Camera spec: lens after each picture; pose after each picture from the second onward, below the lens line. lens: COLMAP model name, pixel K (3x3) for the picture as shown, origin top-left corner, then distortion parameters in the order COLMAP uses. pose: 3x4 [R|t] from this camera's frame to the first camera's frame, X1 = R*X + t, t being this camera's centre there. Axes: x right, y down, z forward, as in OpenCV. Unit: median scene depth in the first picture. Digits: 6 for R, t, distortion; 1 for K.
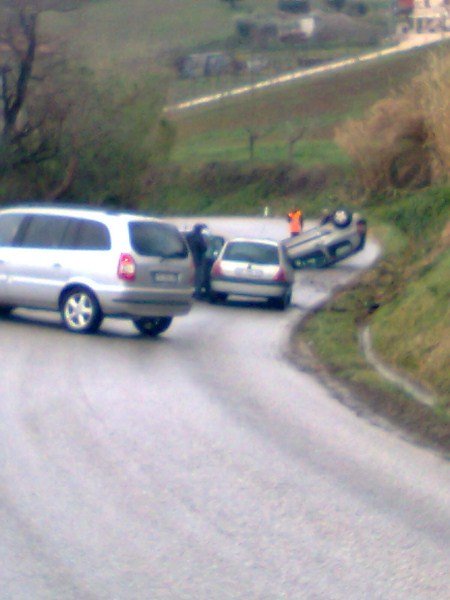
lens RADIAL K [[2884.3, 0, 173.0], [0, 2884.3, 301.4], [0, 0, 1]] dist [1.594129, -12.947353]
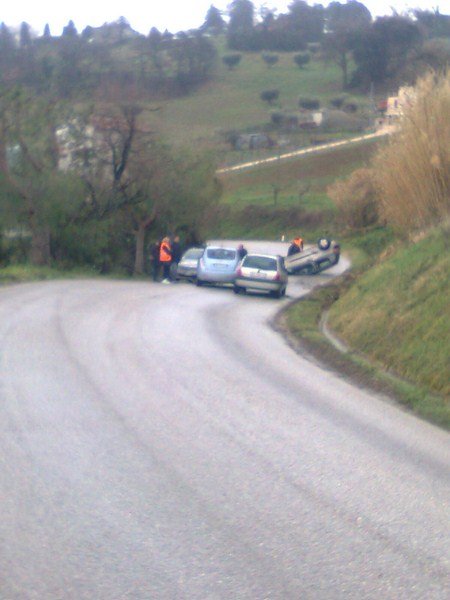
lens RADIAL K [[2018.9, 0, 225.0], [0, 2018.9, 300.0], [0, 0, 1]] dist [1.754769, -28.290706]
pose [[0.999582, 0.027909, -0.007513, 0.011489], [-0.027905, 0.999610, 0.000606, 0.002721], [0.007527, -0.000396, 0.999972, -0.103987]]
